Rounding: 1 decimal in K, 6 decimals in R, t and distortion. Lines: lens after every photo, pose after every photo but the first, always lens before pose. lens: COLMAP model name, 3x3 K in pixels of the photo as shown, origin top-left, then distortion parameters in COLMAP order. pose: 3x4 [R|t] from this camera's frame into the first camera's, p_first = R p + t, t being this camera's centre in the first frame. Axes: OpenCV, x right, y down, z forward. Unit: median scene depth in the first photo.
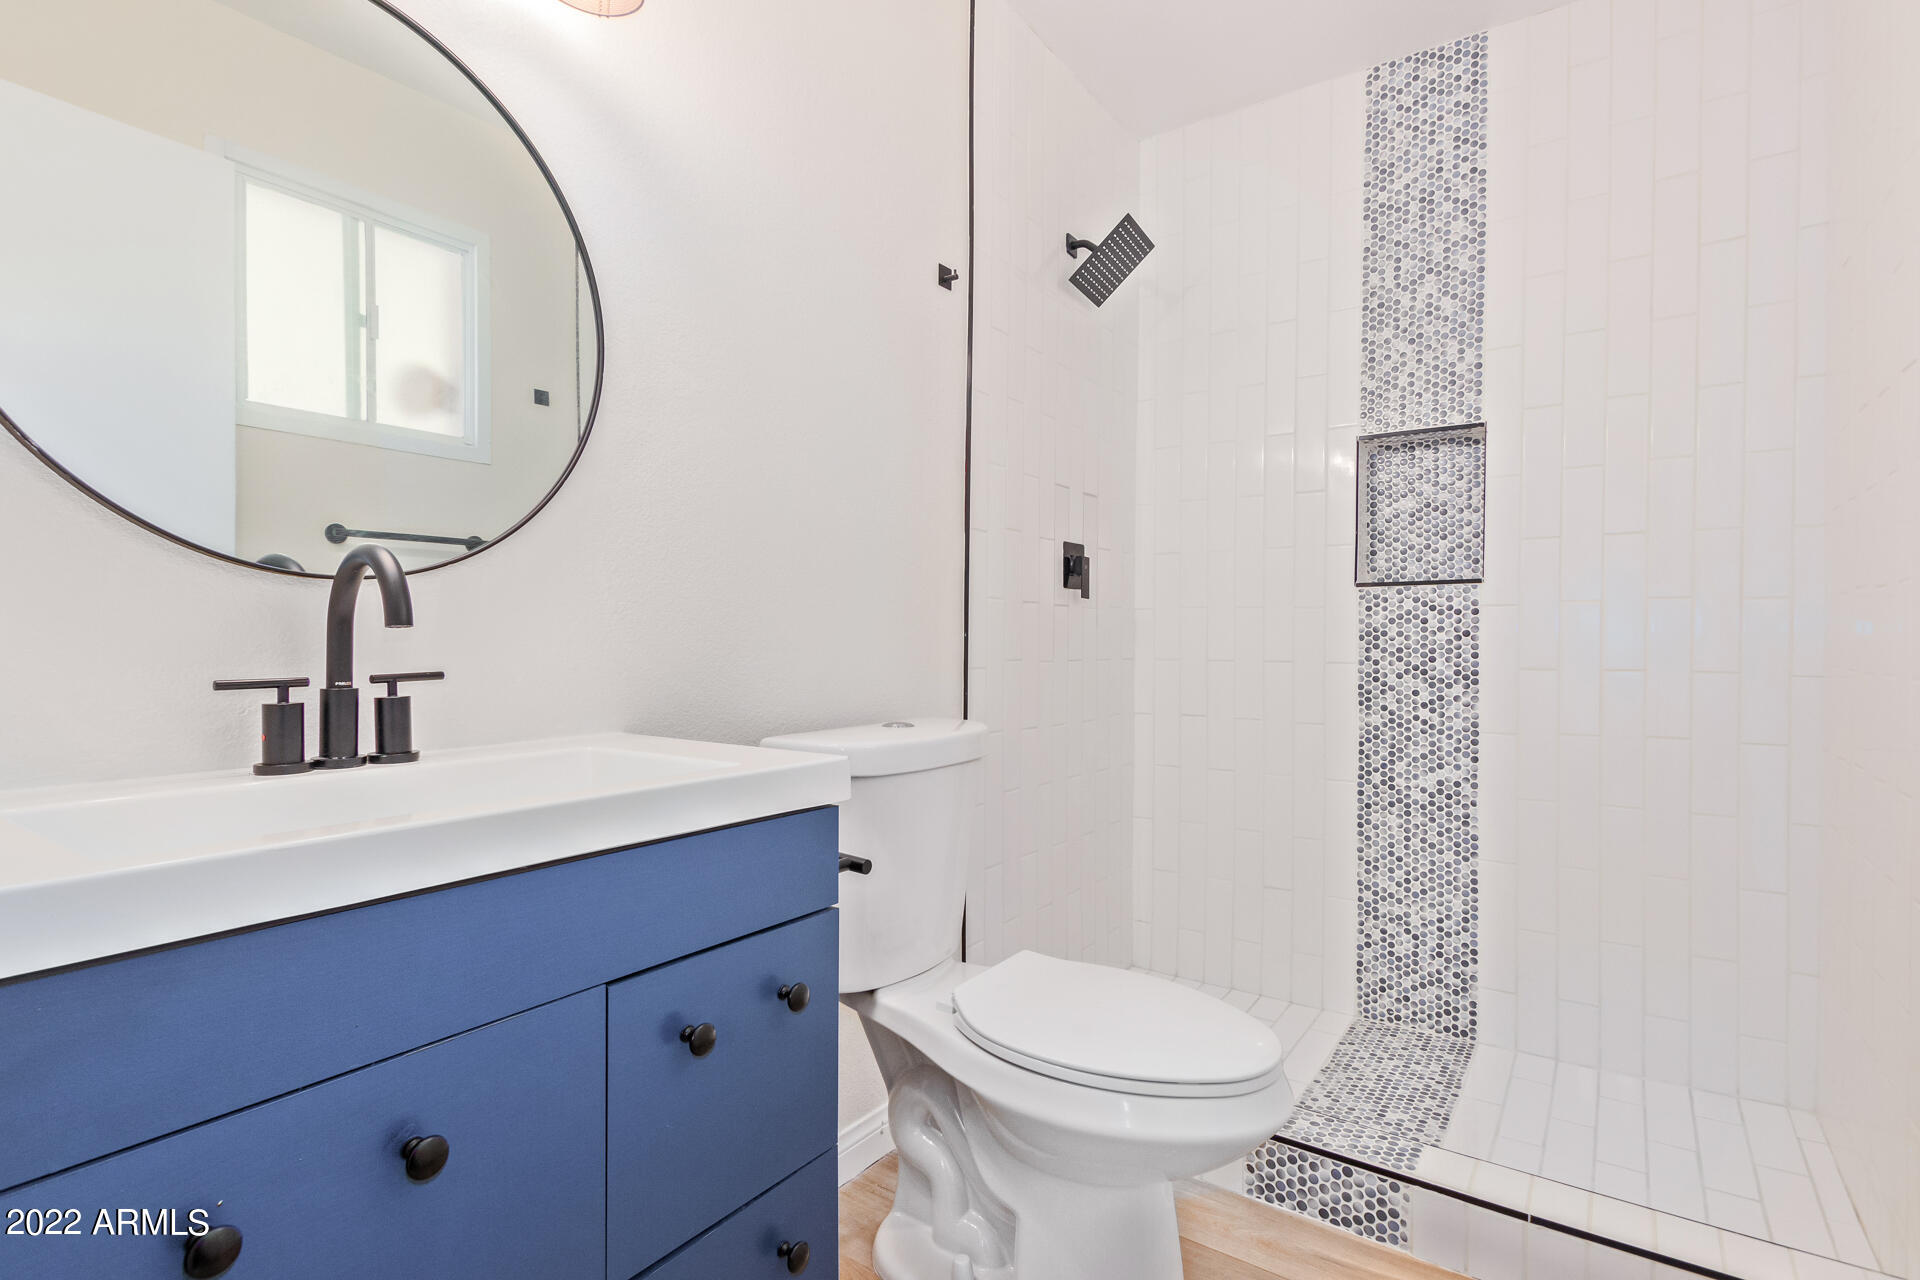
lens RADIAL K [[923.5, 0, 951.4], [0, 923.5, 641.9], [0, 0, 1]] dist [0.012374, -0.000236]
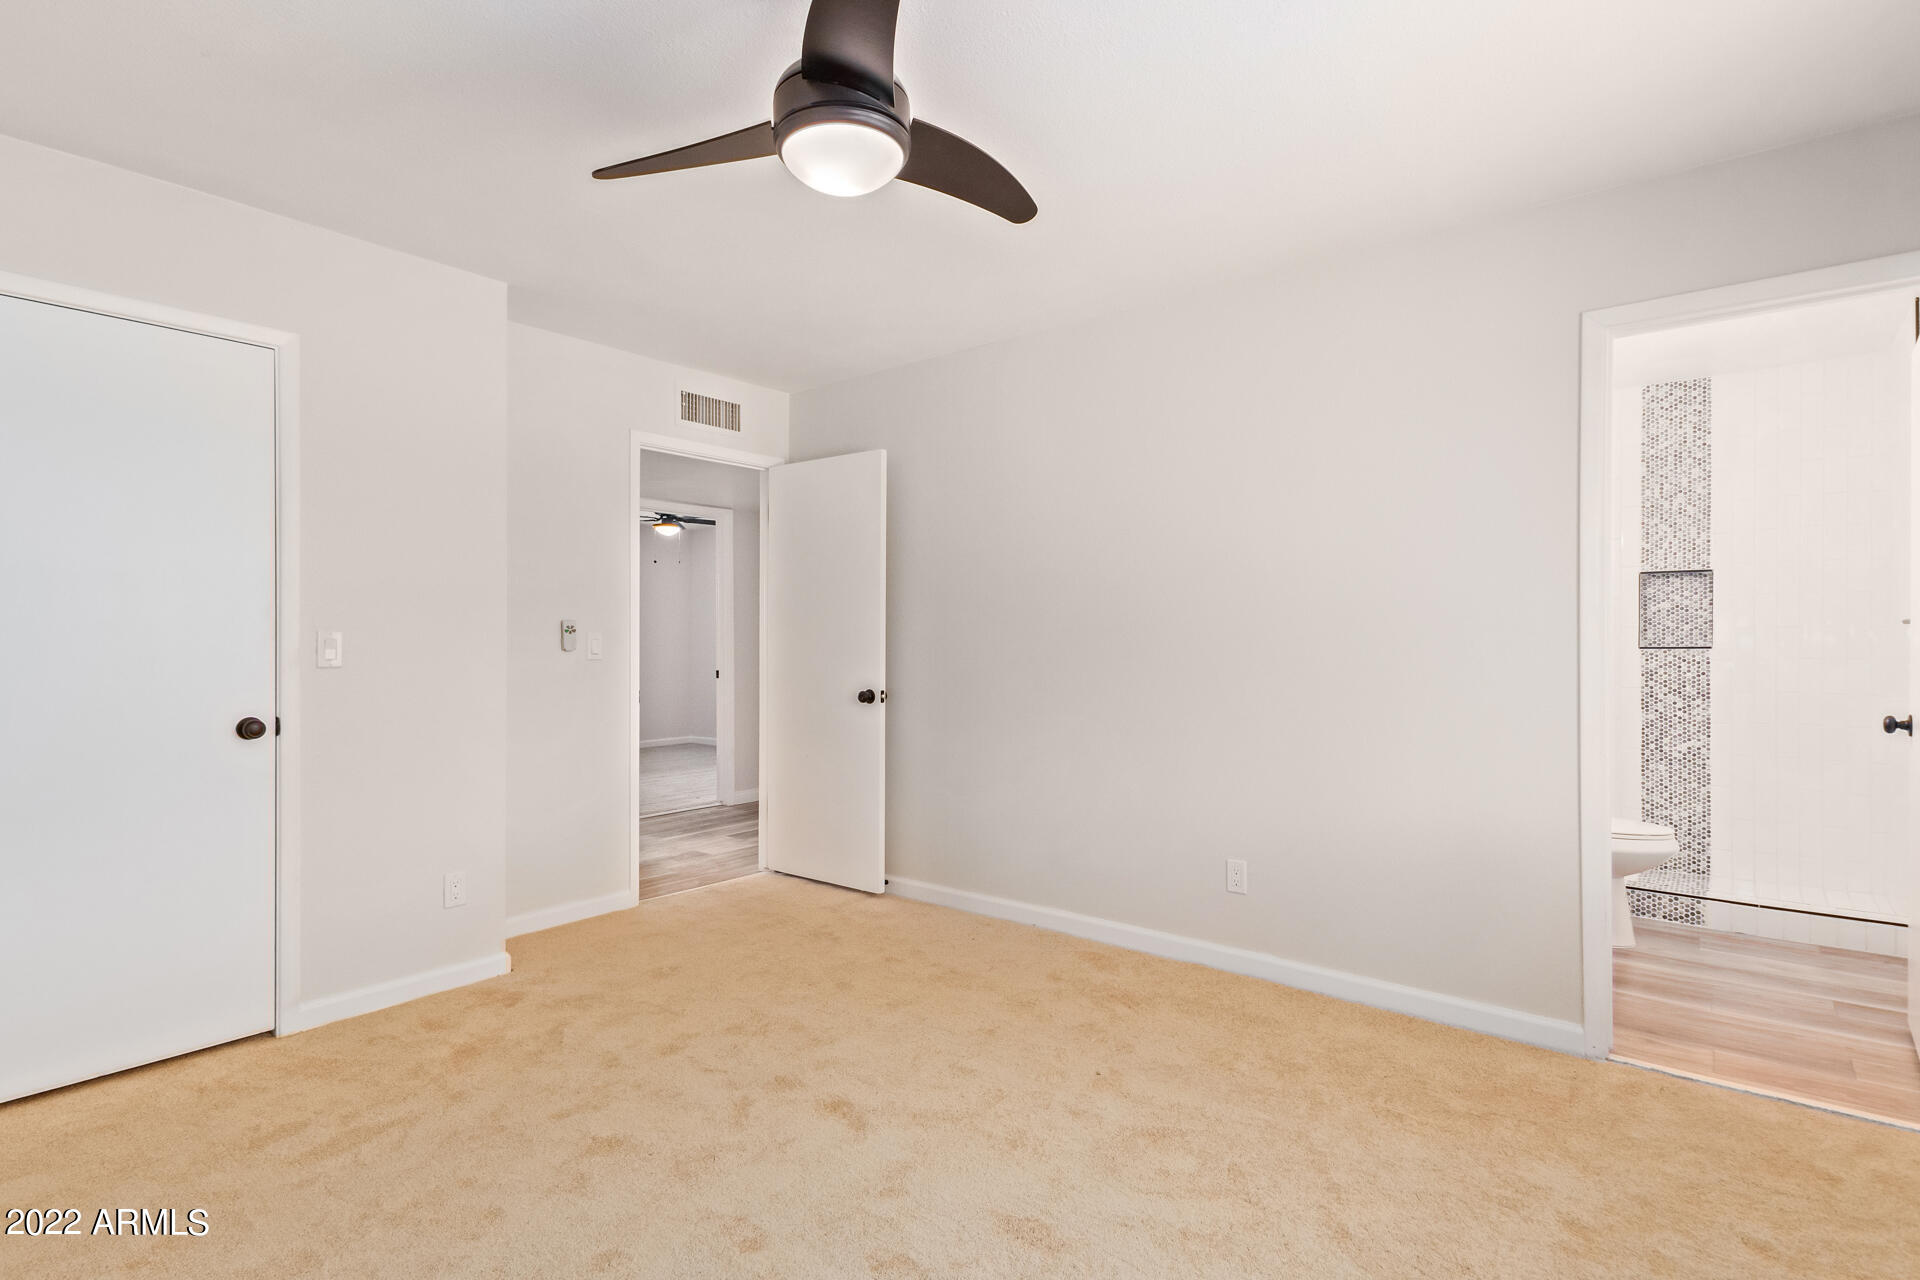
lens RADIAL K [[923.5, 0, 968.3], [0, 923.5, 642.7], [0, 0, 1]] dist [0.012374, -0.000236]
pose [[0.997779, -0.005939, -0.066341, -0.876663], [0.005656, 0.999974, -0.004449, -0.074168], [0.066366, 0.004064, 0.997787, -1.090800]]
